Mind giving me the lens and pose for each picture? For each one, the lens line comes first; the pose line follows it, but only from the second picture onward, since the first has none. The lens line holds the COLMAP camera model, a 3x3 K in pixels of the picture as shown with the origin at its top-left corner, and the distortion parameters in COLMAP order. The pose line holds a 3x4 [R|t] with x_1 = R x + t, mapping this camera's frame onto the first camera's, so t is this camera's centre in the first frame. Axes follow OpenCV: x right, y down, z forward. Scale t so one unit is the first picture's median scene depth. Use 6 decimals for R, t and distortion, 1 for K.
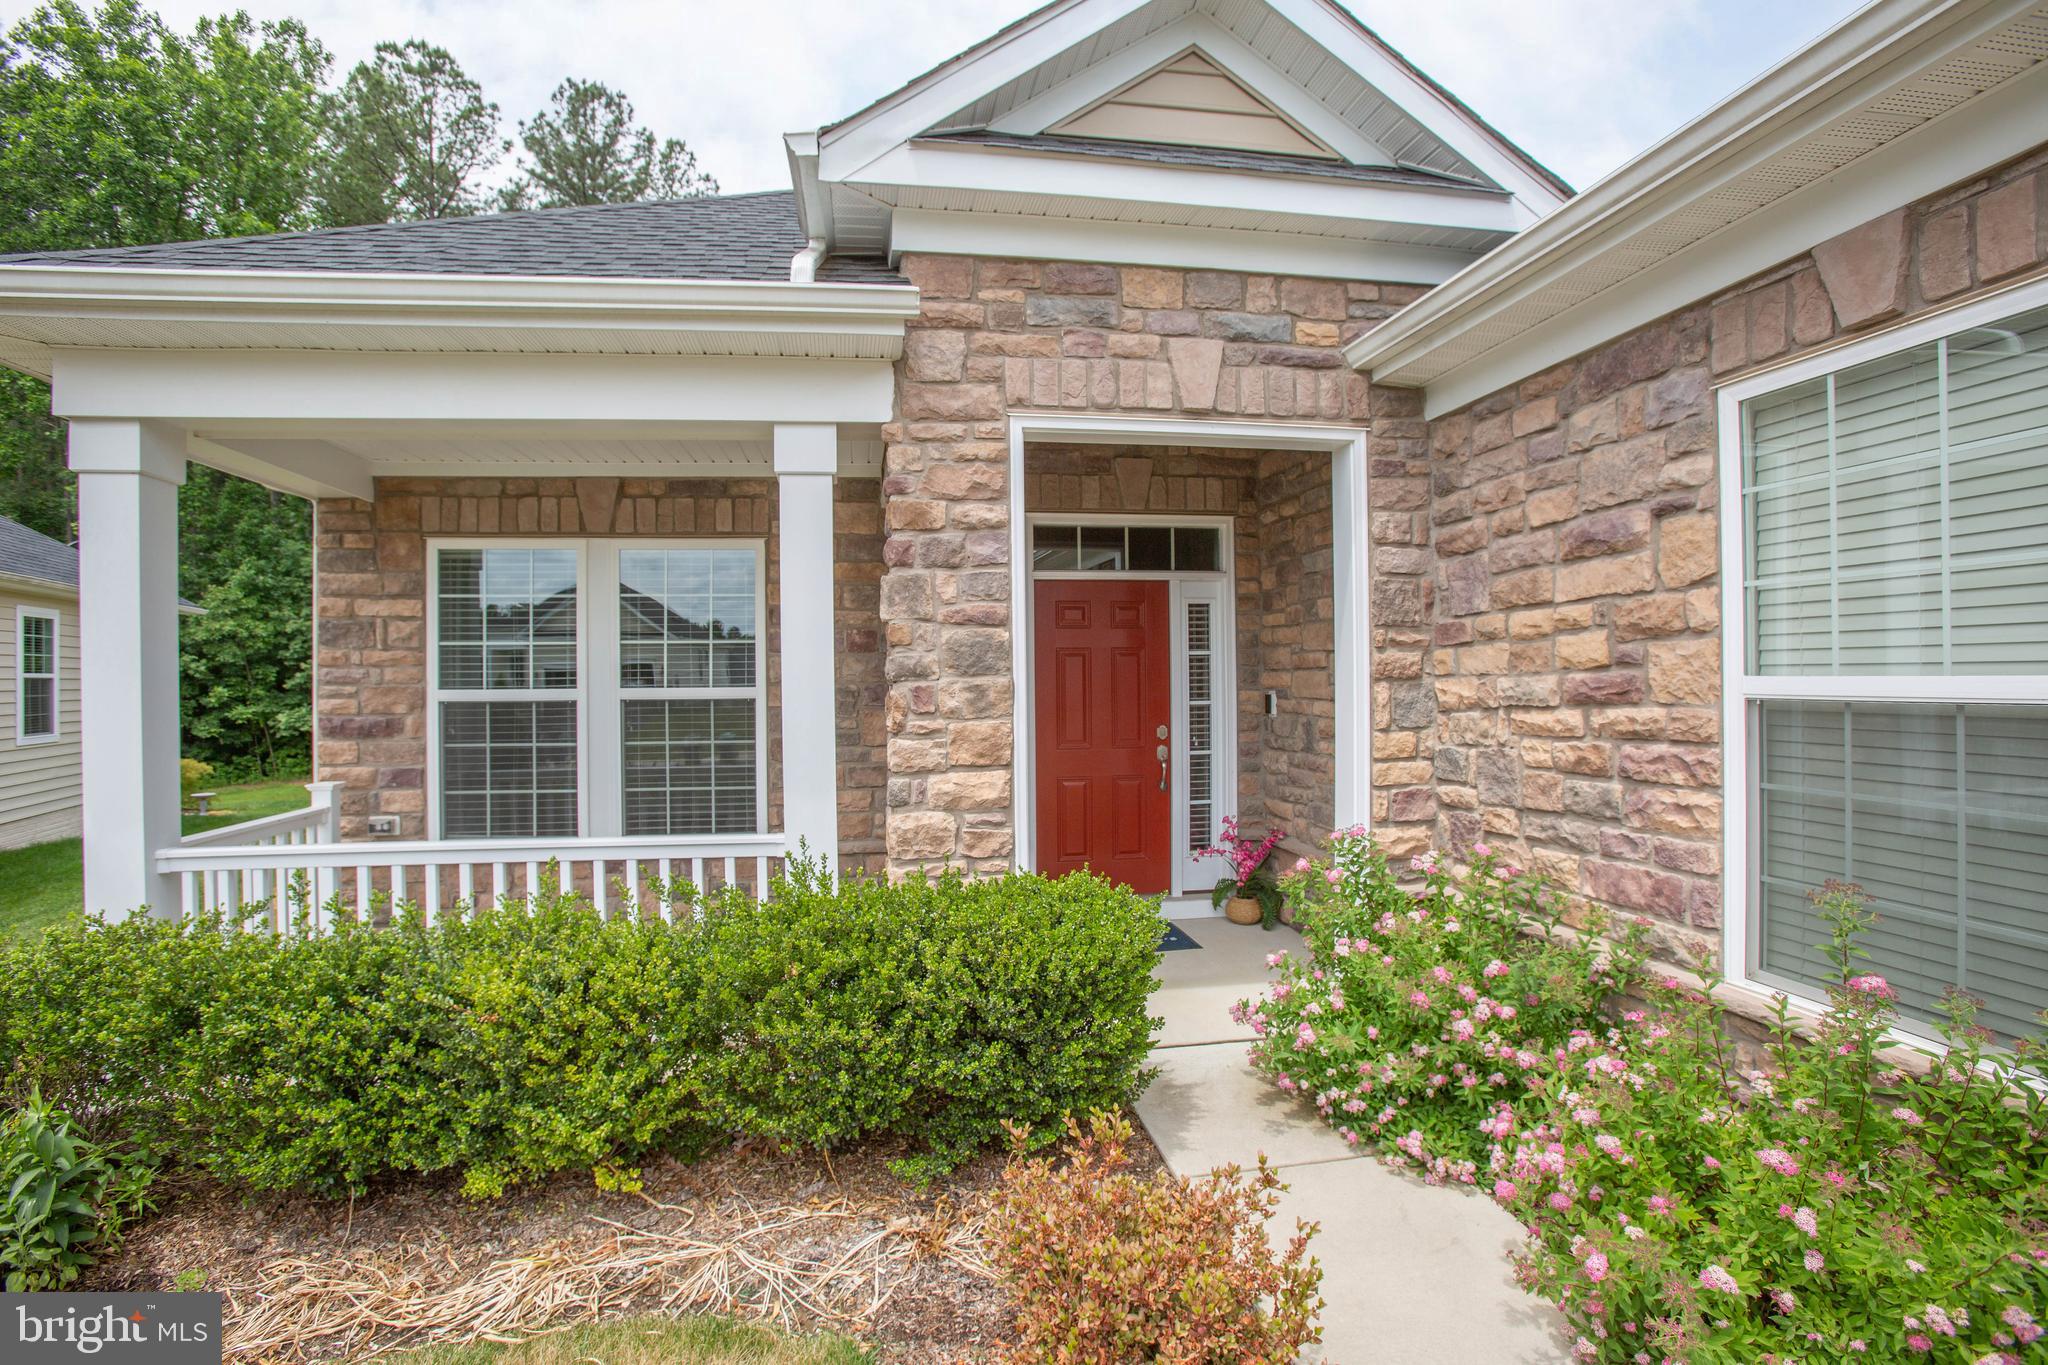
lens RADIAL K [[892.3, 0, 988.8], [0, 892.3, 687.4], [0, 0, 1]] dist [-0.064409, 0.023935]
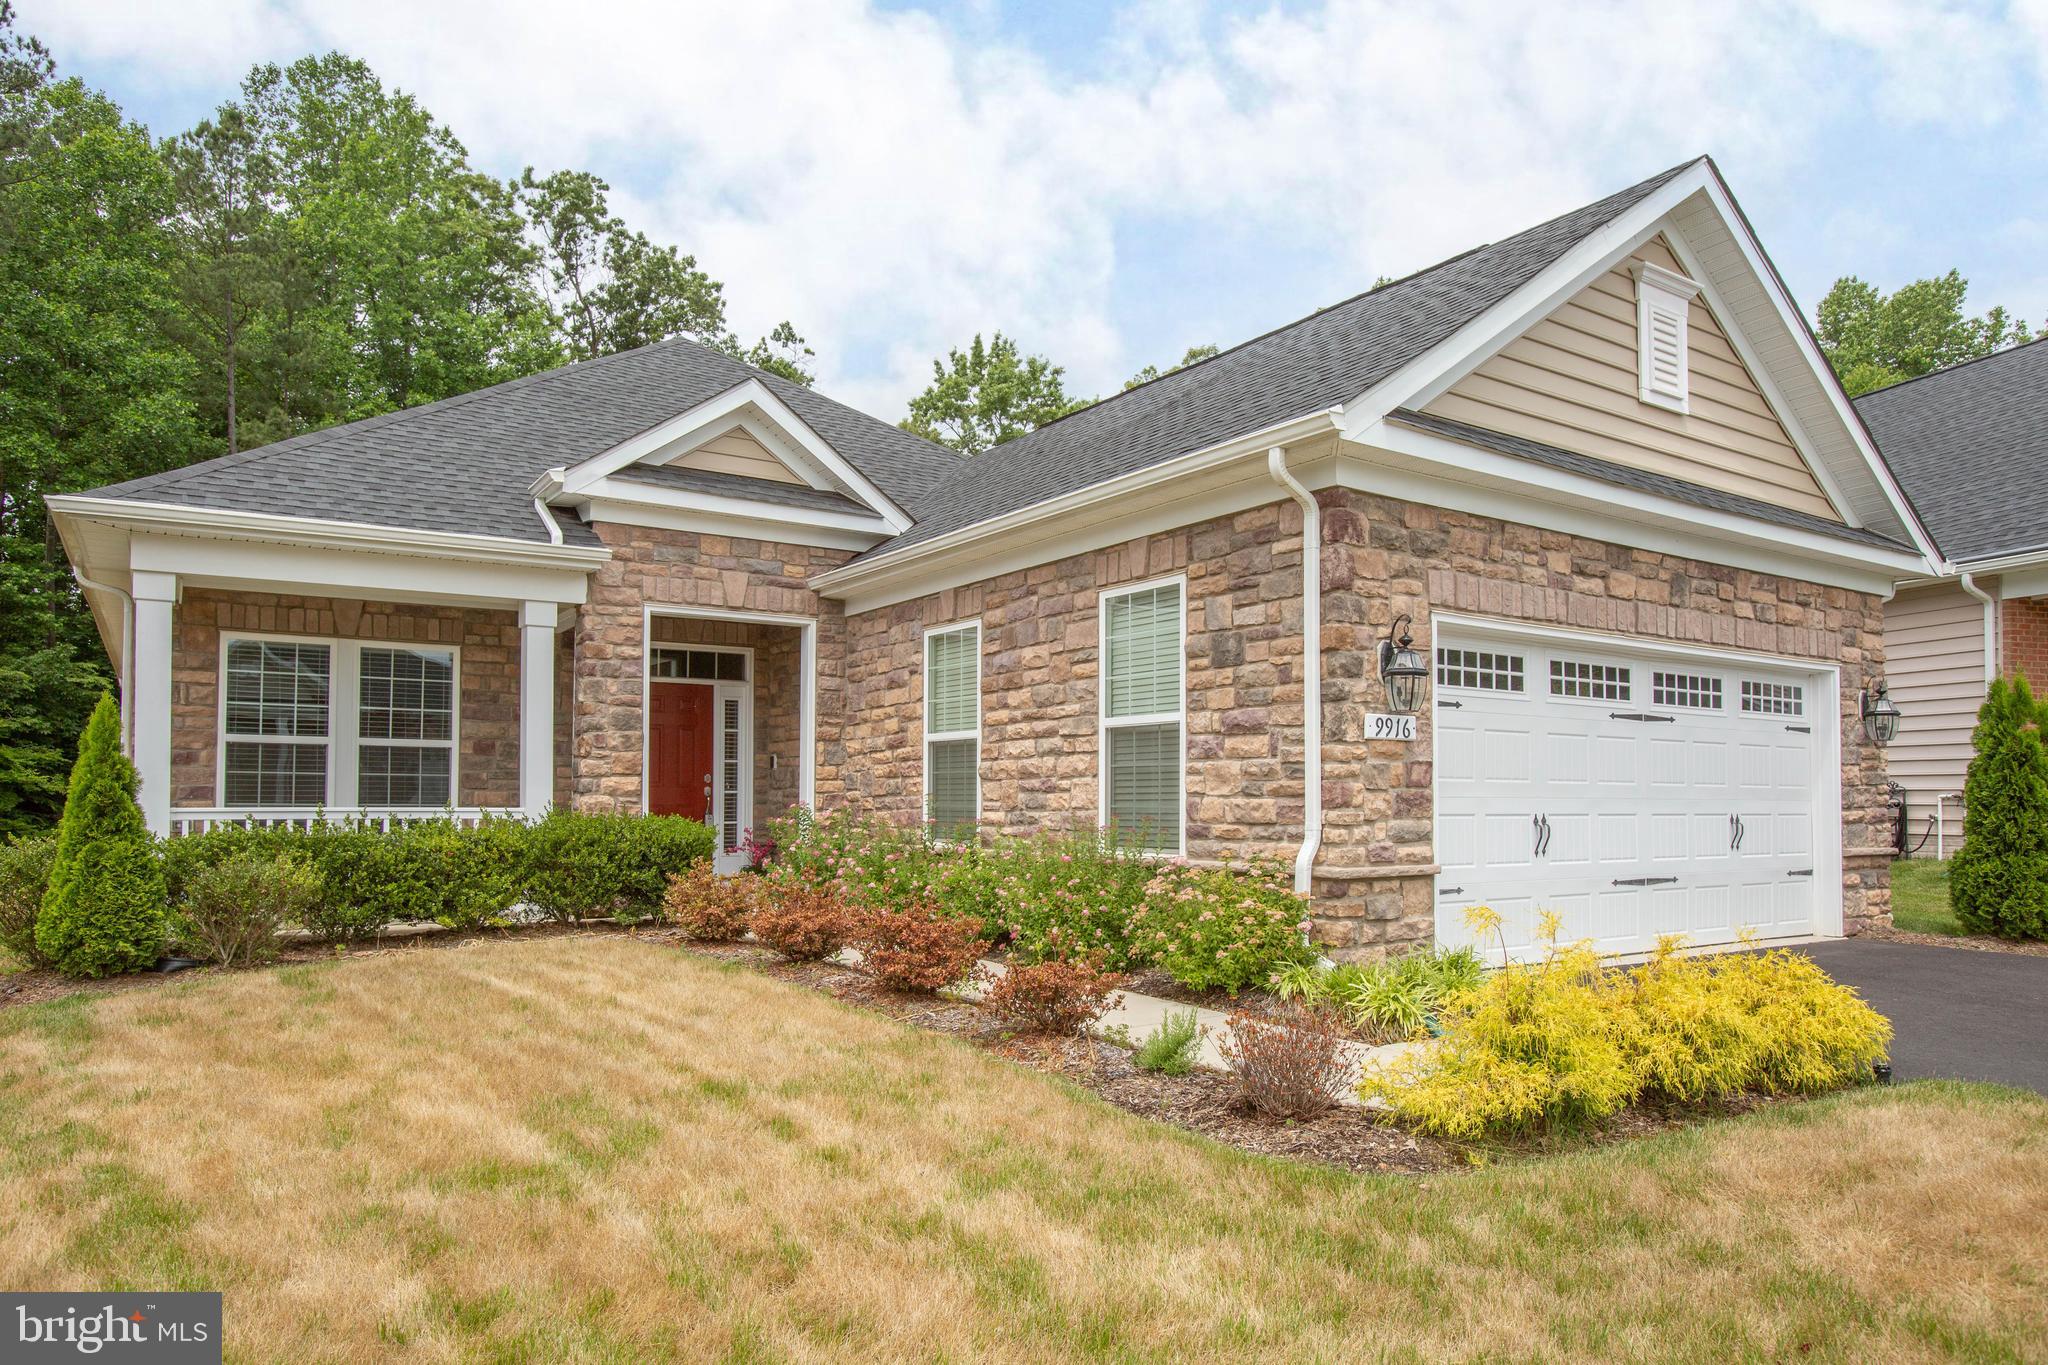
lens RADIAL K [[1331.8, 0, 1007.2], [0, 1331.8, 746.0], [0, 0, 1]] dist [-0.058379, 0.062047]
pose [[0.902401, 0.031853, 0.429718, -0.398081], [-0.006650, 0.998175, -0.060026, 0.150136], [-0.430846, 0.051310, 0.900966, -1.592334]]
